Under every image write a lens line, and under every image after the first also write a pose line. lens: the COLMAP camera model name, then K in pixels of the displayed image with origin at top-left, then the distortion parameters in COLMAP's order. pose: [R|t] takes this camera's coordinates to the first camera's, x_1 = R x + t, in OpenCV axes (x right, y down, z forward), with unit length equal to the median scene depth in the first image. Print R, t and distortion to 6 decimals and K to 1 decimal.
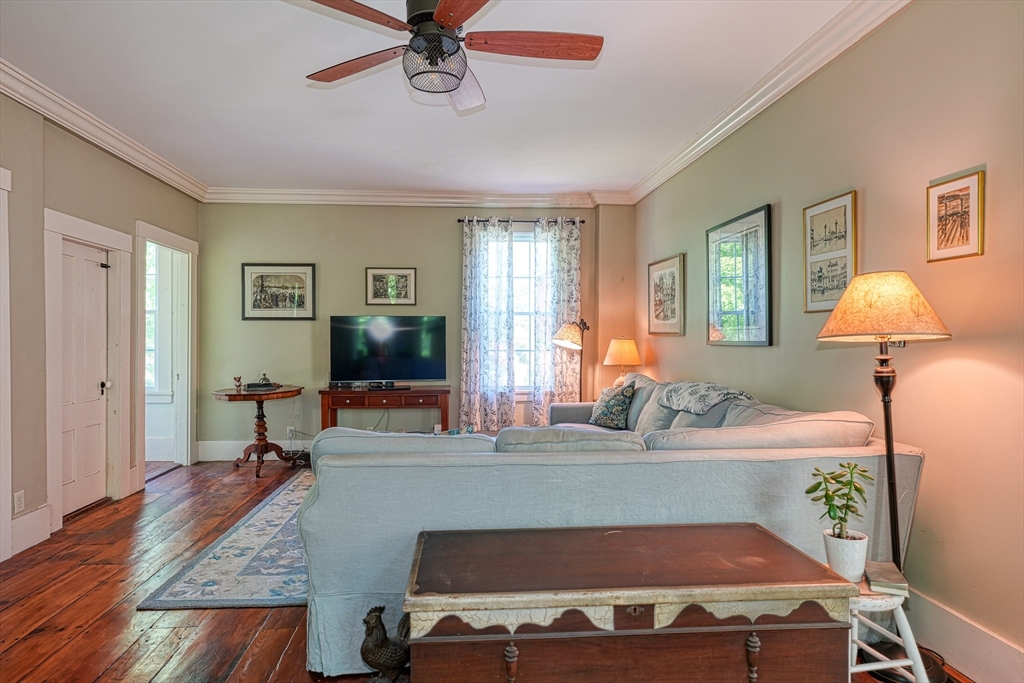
lens RADIAL K [[584.4, 0, 512.0], [0, 584.4, 342.8], [0, 0, 1]] dist [-0.026138, 0.022836]
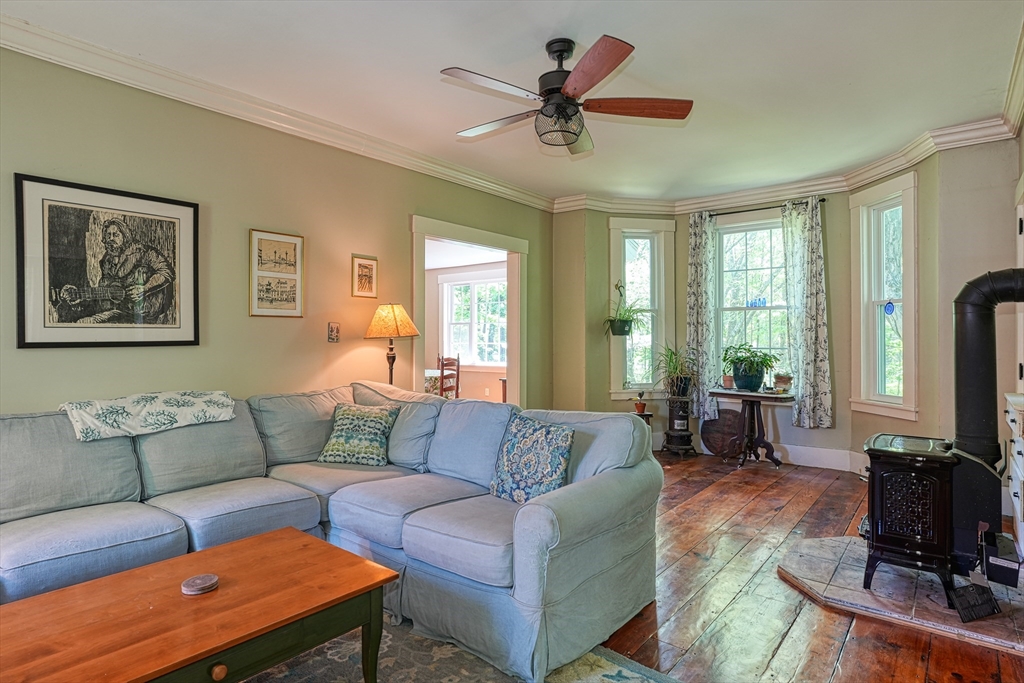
lens RADIAL K [[578.7, 0, 512.0], [0, 578.7, 341.5], [0, 0, 1]] dist [-0.025473, 0.021286]
pose [[-0.725318, -0.005807, 0.688389, -0.730167], [0.007911, 0.999828, 0.016769, -0.016320], [-0.688369, 0.017609, -0.725147, 1.556593]]
